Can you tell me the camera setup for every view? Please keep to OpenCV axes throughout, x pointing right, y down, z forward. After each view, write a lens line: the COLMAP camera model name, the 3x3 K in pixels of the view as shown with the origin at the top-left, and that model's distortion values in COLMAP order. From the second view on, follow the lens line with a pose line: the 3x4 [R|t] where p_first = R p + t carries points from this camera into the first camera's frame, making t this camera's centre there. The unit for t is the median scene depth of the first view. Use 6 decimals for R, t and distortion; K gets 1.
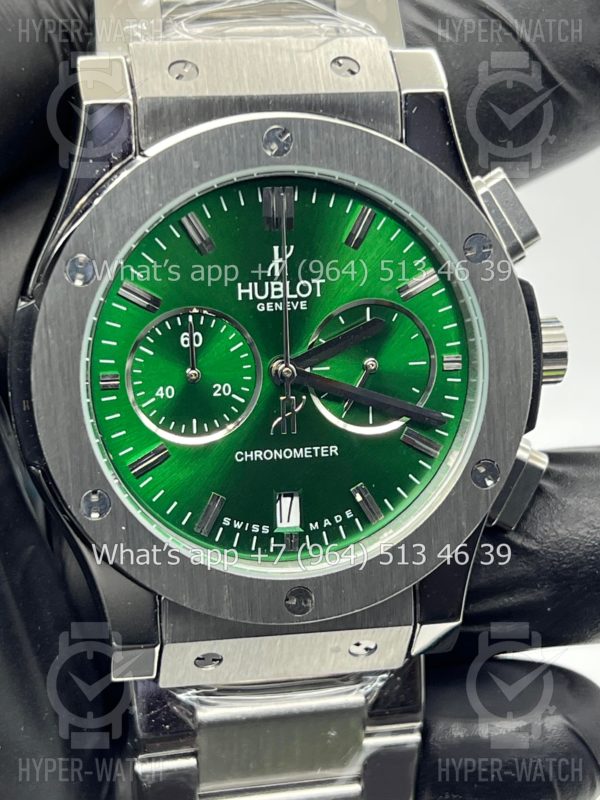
lens RADIAL K [[1900.2, 0, 304.4], [0, 1900.2, 418.4], [0, 0, 1]] dist [0.202041, 0.000000]
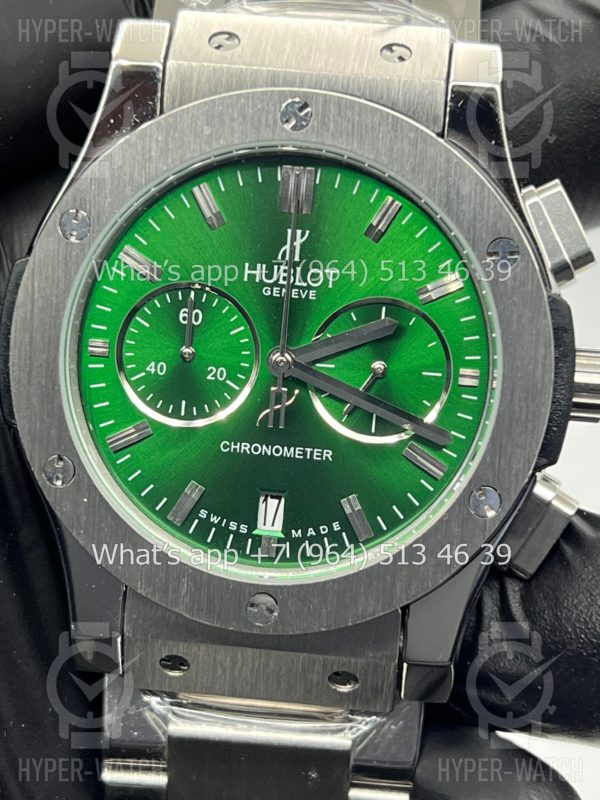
lens RADIAL K [[1900.2, 0, 299.8], [0, 1900.2, 399.0], [0, 0, 1]] dist [0.202041, 0.000000]
pose [[0.960494, 0.119425, -0.251373, 0.234181], [-0.144269, 0.986070, -0.082780, 0.069219], [0.237985, 0.115775, 0.964344, 0.100318]]
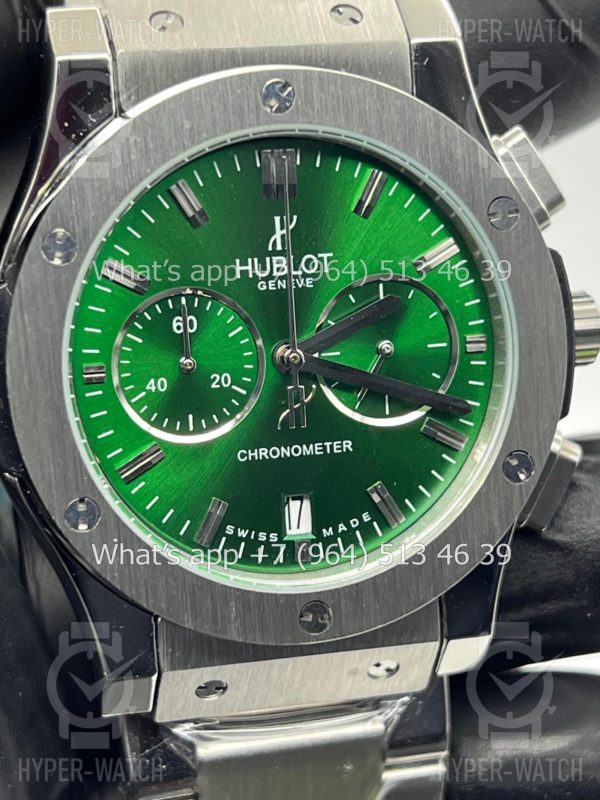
lens RADIAL K [[1900.2, 0, 300.4], [0, 1900.2, 402.5], [0, 0, 1]] dist [0.202041, 0.000000]
pose [[0.998357, -0.030668, 0.048397, -0.049199], [0.031996, 0.999126, -0.026916, 0.020015], [-0.047530, 0.028420, 0.998465, 0.115276]]
